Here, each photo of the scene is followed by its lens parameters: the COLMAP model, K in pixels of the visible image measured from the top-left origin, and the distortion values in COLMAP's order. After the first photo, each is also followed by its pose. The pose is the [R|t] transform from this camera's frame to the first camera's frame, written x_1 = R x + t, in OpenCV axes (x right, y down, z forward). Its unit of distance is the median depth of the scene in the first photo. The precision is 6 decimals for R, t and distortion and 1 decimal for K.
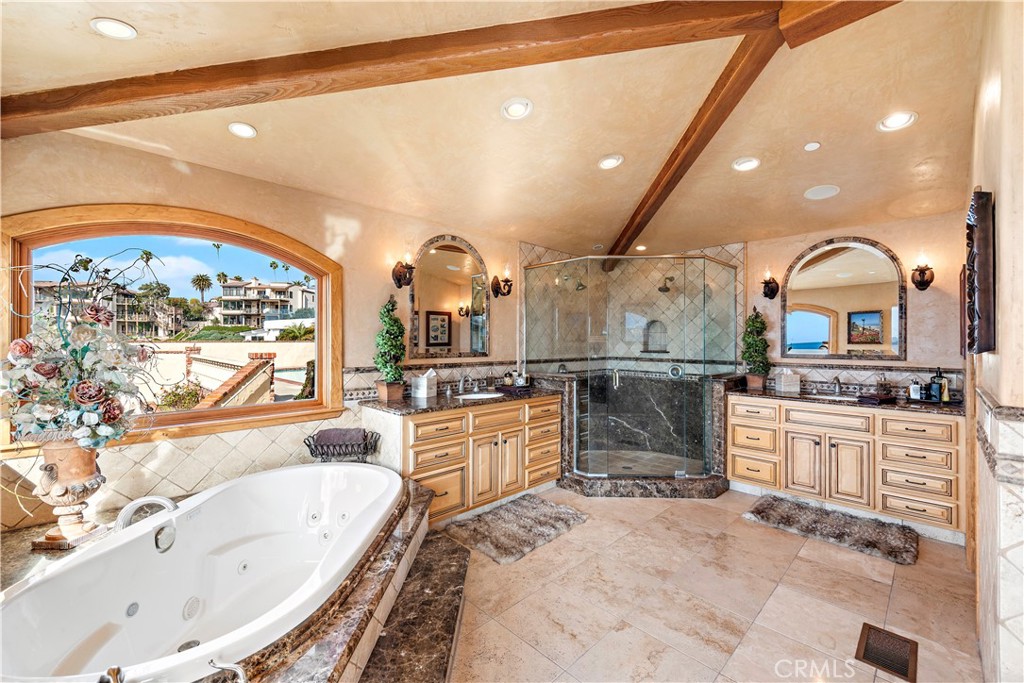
lens RADIAL K [[423.4, 0, 515.7], [0, 423.4, 338.2], [0, 0, 1]] dist [-0.000424, -0.000029]
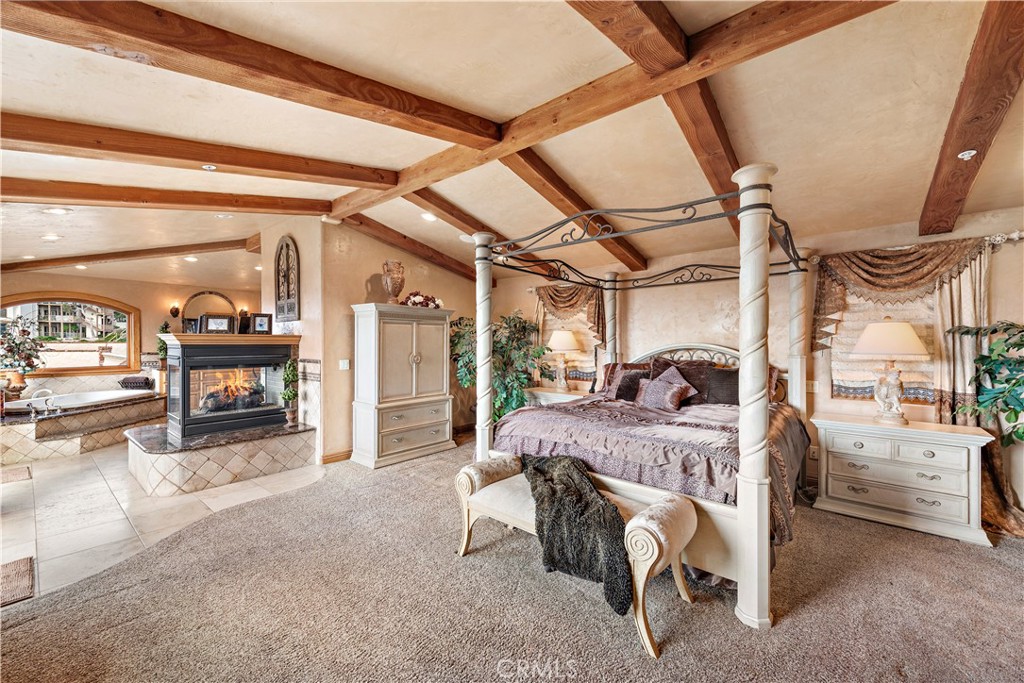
lens RADIAL K [[399.0, 0, 507.7], [0, 399.0, 345.5], [0, 0, 1]] dist [0.000338, -0.000045]
pose [[0.994101, 0.001051, 0.108457, 1.397004], [-0.002507, 0.999909, 0.013287, -0.004382], [-0.108433, -0.013480, 0.994012, -1.446349]]
